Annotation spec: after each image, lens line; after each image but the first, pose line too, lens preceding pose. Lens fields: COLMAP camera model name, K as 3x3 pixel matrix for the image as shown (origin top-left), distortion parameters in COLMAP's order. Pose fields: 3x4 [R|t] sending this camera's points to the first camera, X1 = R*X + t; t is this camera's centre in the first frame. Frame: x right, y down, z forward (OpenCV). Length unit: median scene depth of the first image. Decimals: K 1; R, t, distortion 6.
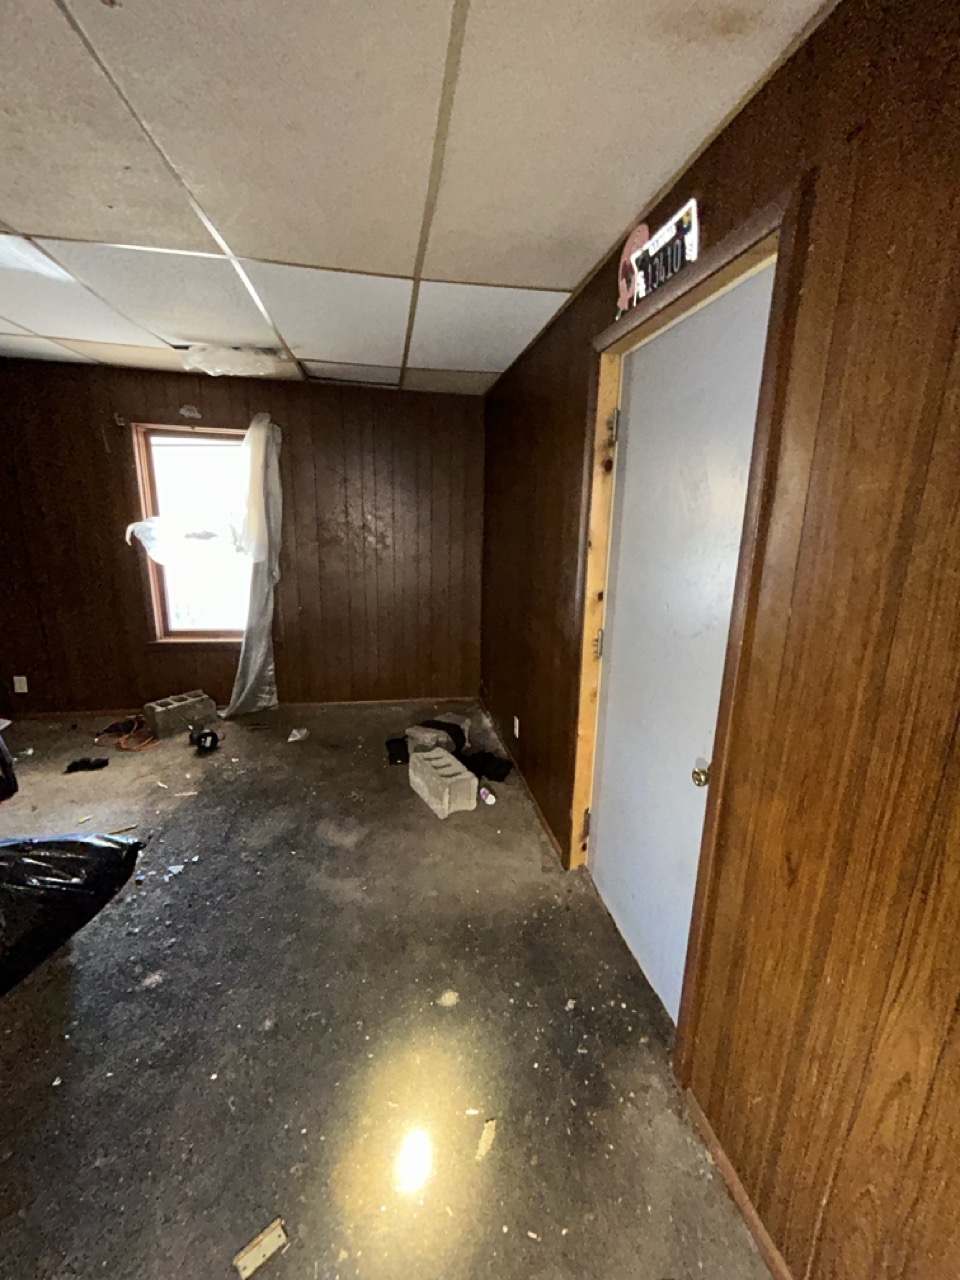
lens RADIAL K [[520.9, 0, 483.1], [0, 520.9, 638.0], [0, 0, 1]] dist [-0.005819, 0.004370]
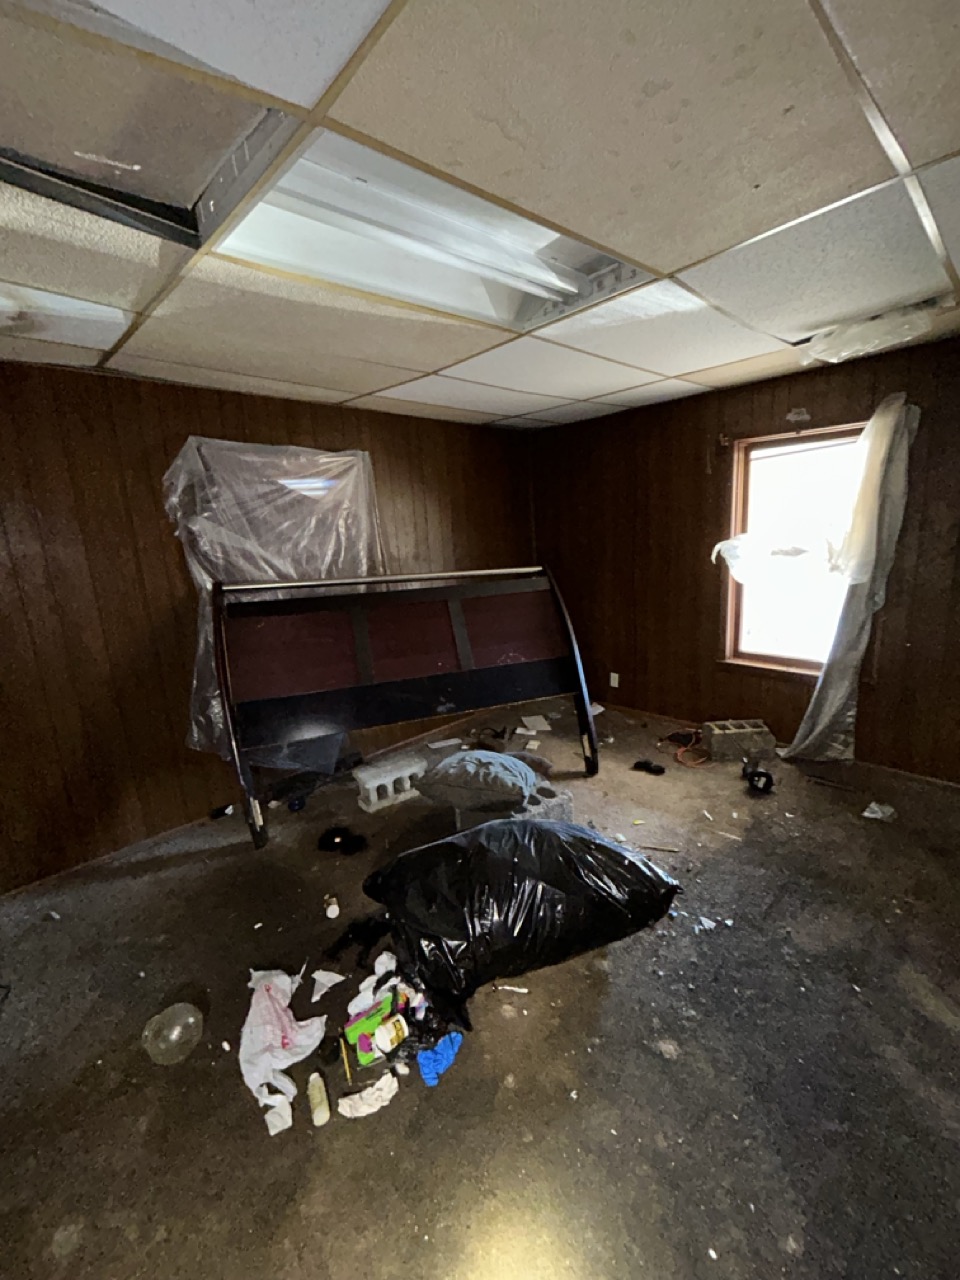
lens RADIAL K [[520.9, 0, 483.1], [0, 520.9, 638.0], [0, 0, 1]] dist [-0.005819, 0.004370]
pose [[0.538227, 0.113110, -0.835175, -0.063513], [-0.126798, 0.990542, 0.052437, -0.032191], [0.833207, 0.077675, 0.547478, 0.086462]]
